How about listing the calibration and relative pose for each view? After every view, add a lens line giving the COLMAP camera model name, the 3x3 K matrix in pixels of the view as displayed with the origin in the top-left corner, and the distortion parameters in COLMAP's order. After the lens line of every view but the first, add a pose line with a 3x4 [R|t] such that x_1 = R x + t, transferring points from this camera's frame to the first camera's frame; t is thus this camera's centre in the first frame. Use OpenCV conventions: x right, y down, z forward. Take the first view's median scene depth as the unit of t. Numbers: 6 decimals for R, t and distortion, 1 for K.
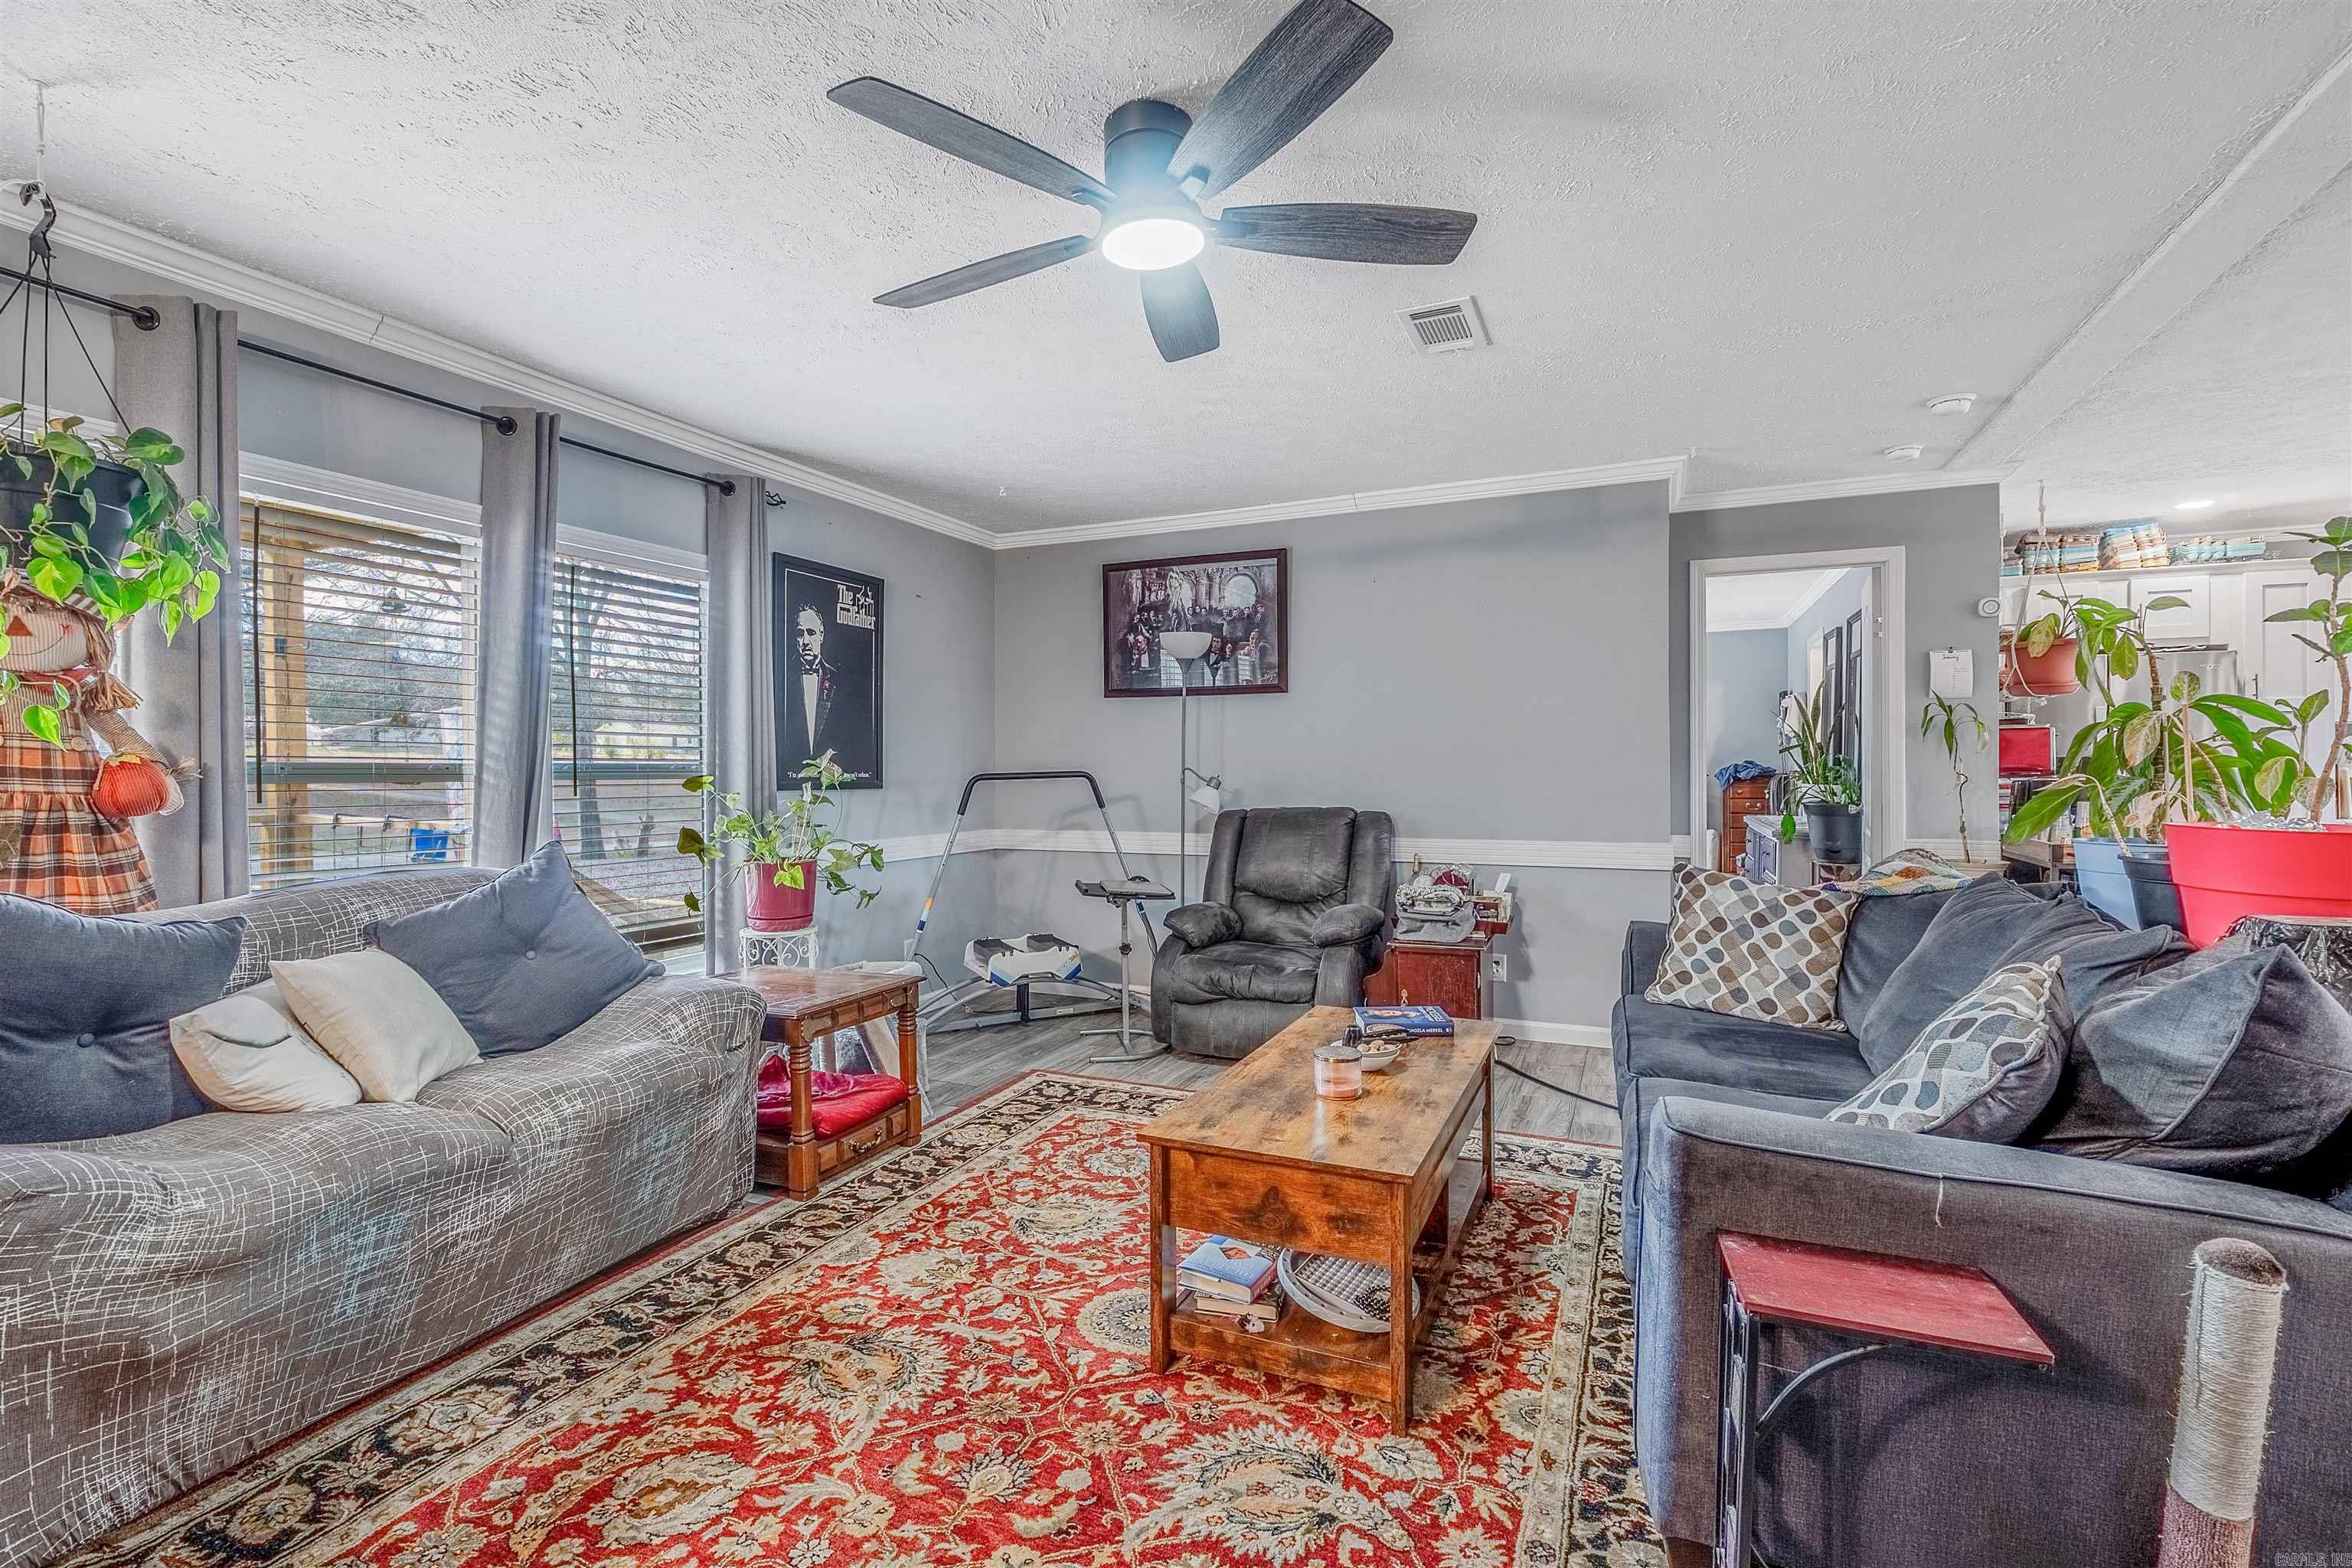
lens RADIAL K [[1050.1, 0, 1170.4], [0, 1050.1, 772.4], [0, 0, 1]] dist [-0.006651, -0.000136]
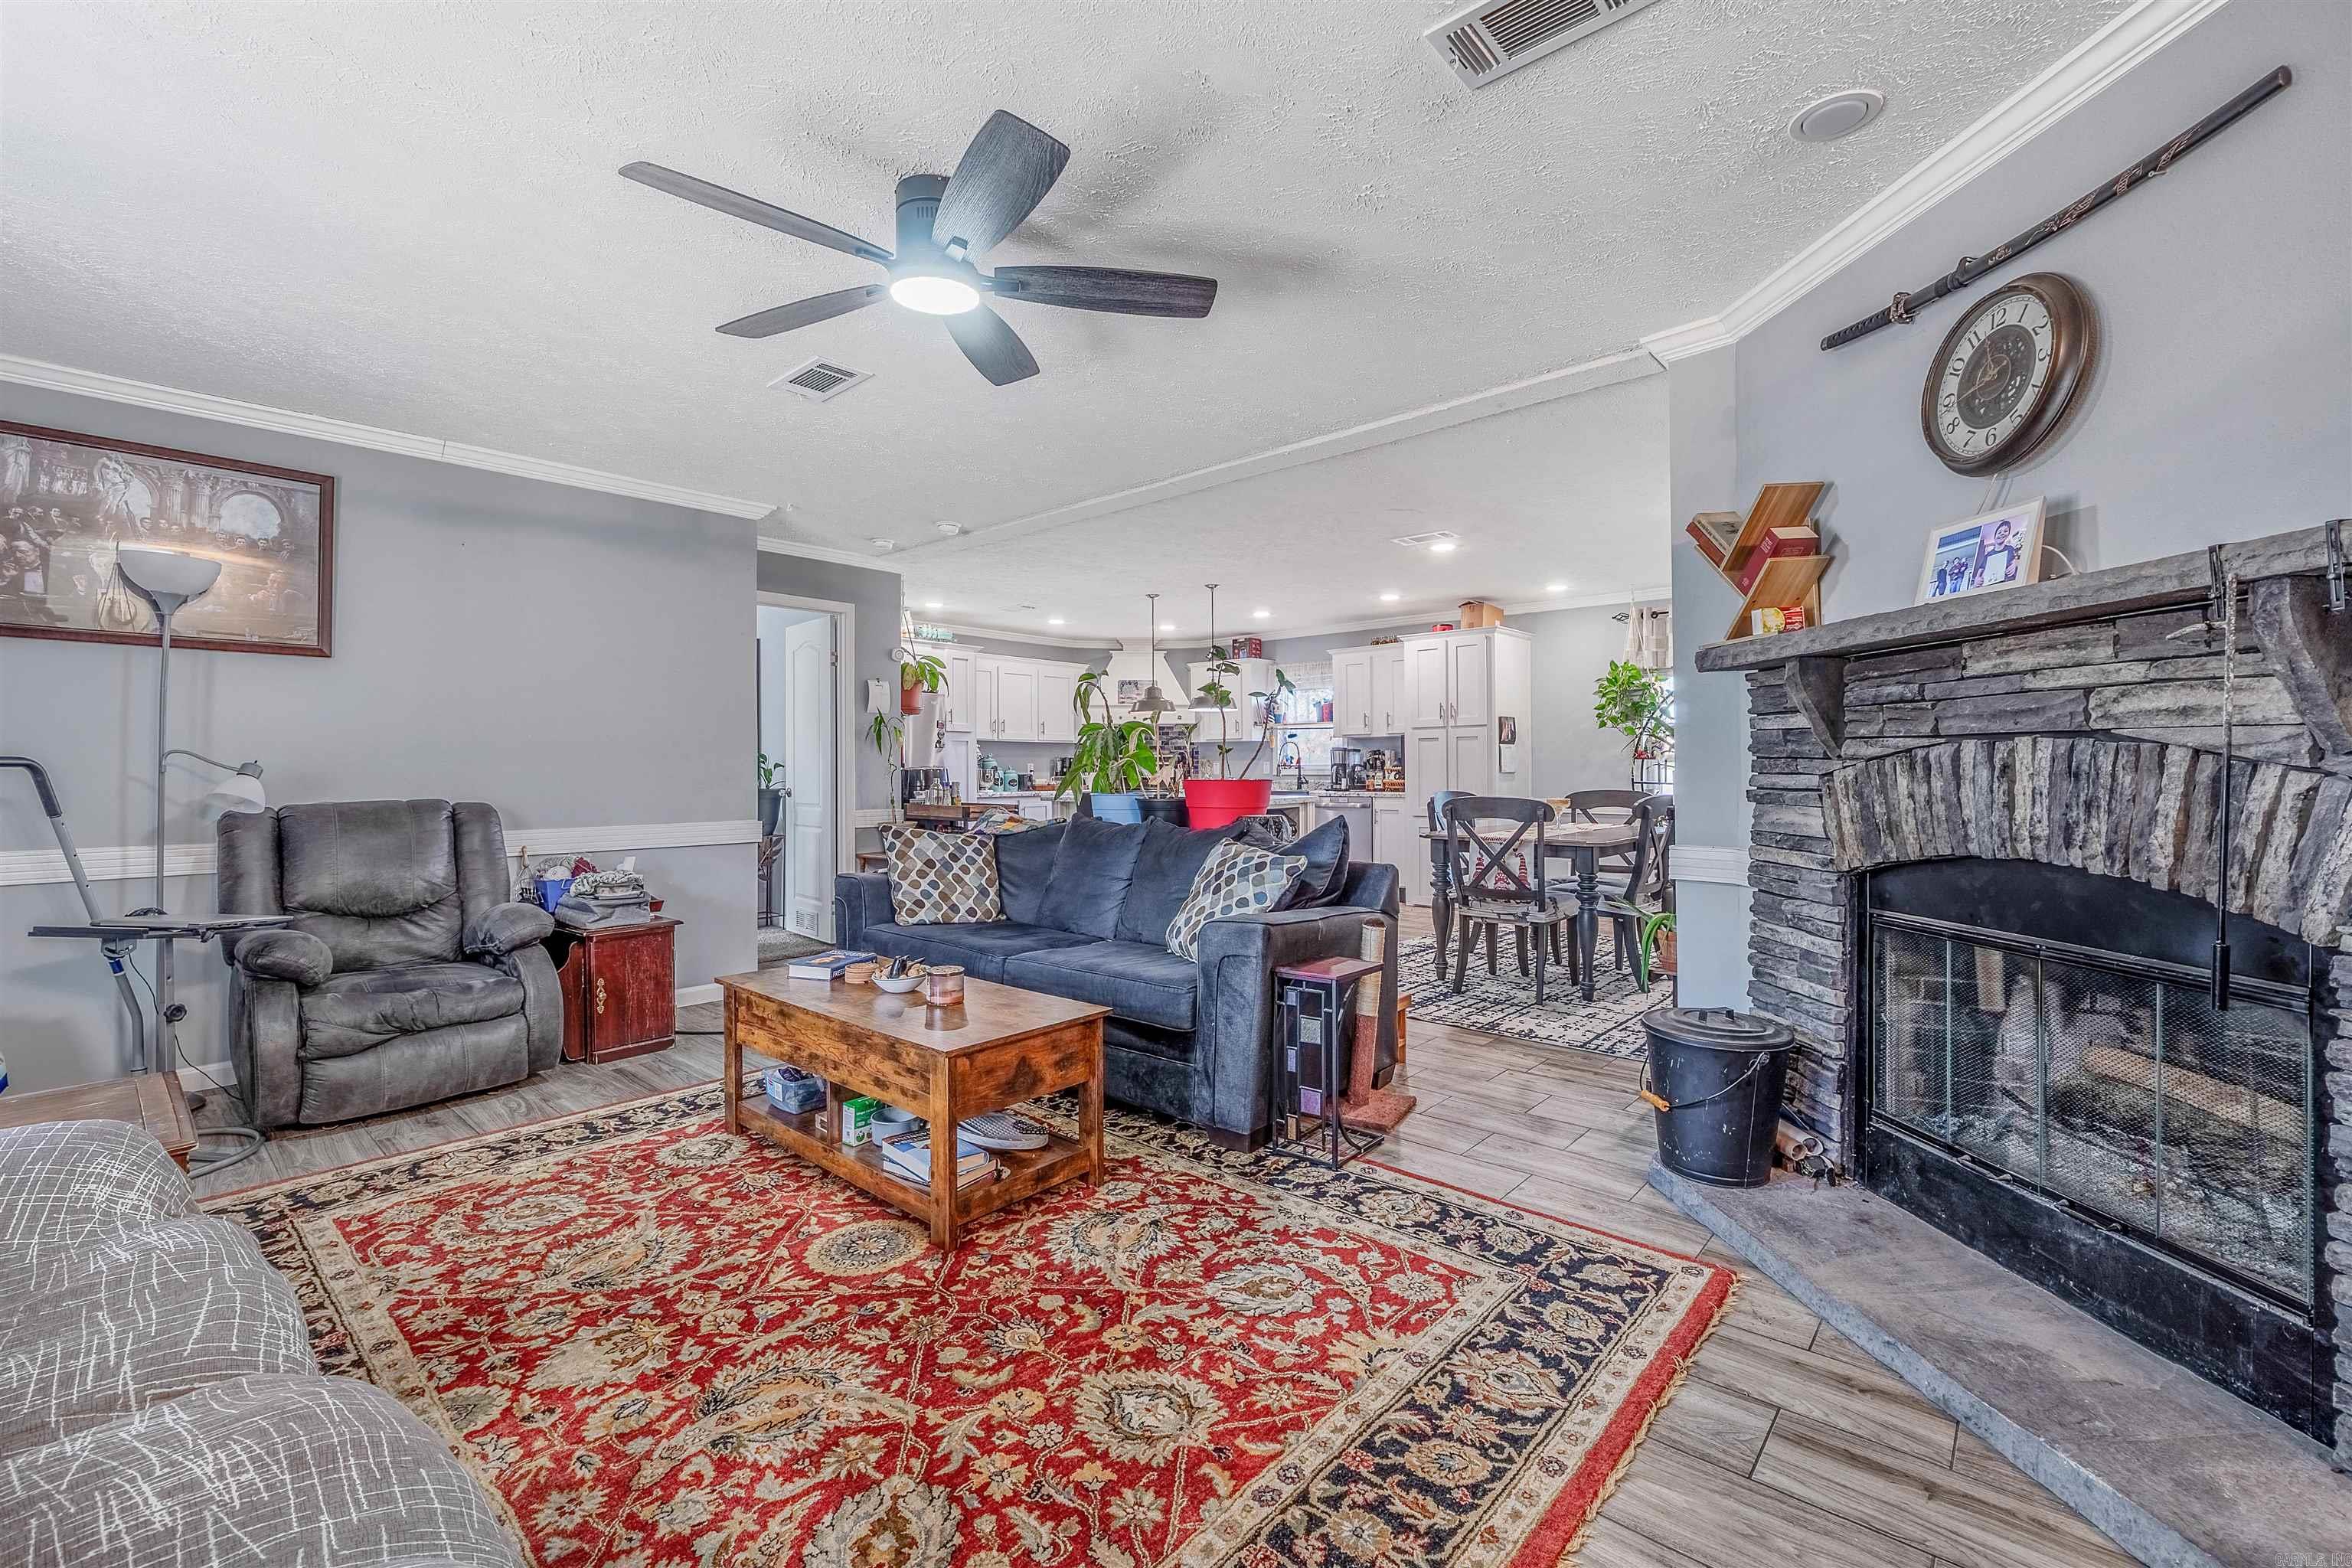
lens RADIAL K [[990.6, 0, 1168.1], [0, 990.6, 763.6], [0, 0, 1]] dist [-0.004552, -0.000419]
pose [[0.301421, 0.008163, 0.953456, -0.761241], [0.005386, 0.999933, -0.010264, 0.027207], [-0.953476, 0.008229, 0.301357, 0.322493]]
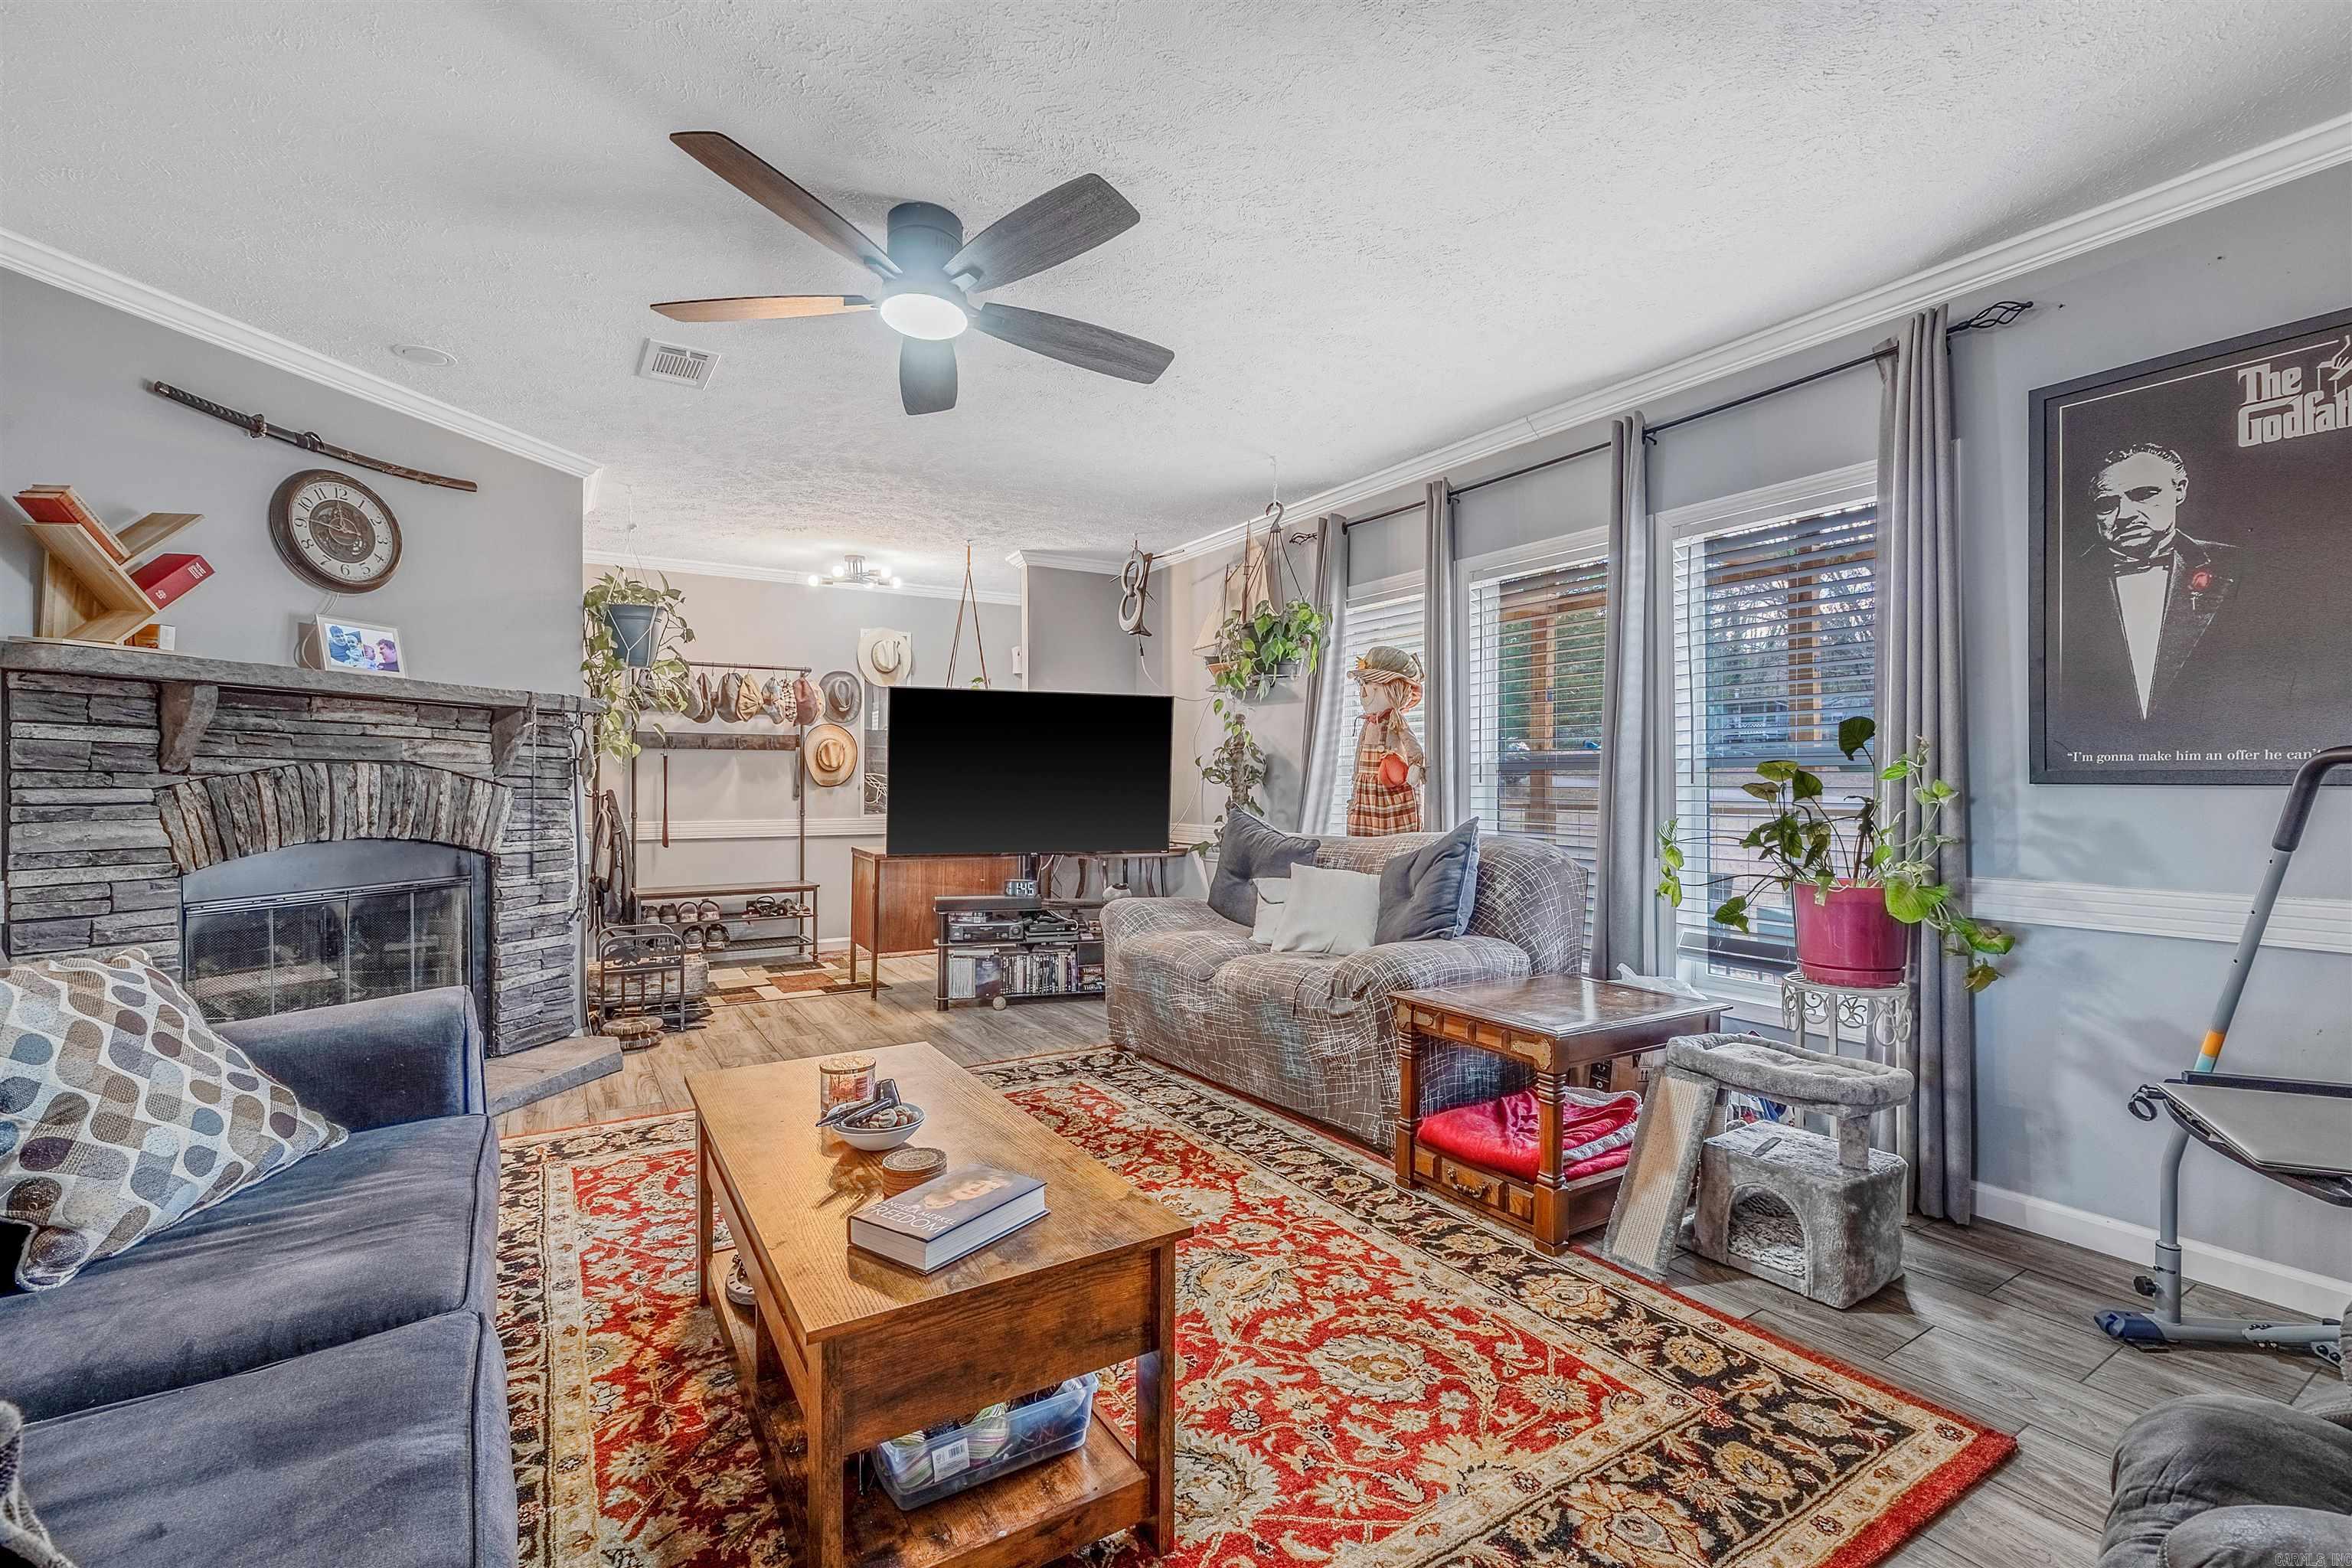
lens RADIAL K [[1017.5, 0, 1176.0], [0, 1017.5, 784.0], [0, 0, 1]] dist [-0.004137, -0.000614]
pose [[-0.552377, 0.007547, -0.833561, 0.613583], [0.000690, 0.999963, 0.008596, 0.018924], [0.833594, 0.004173, -0.552361, 1.445974]]
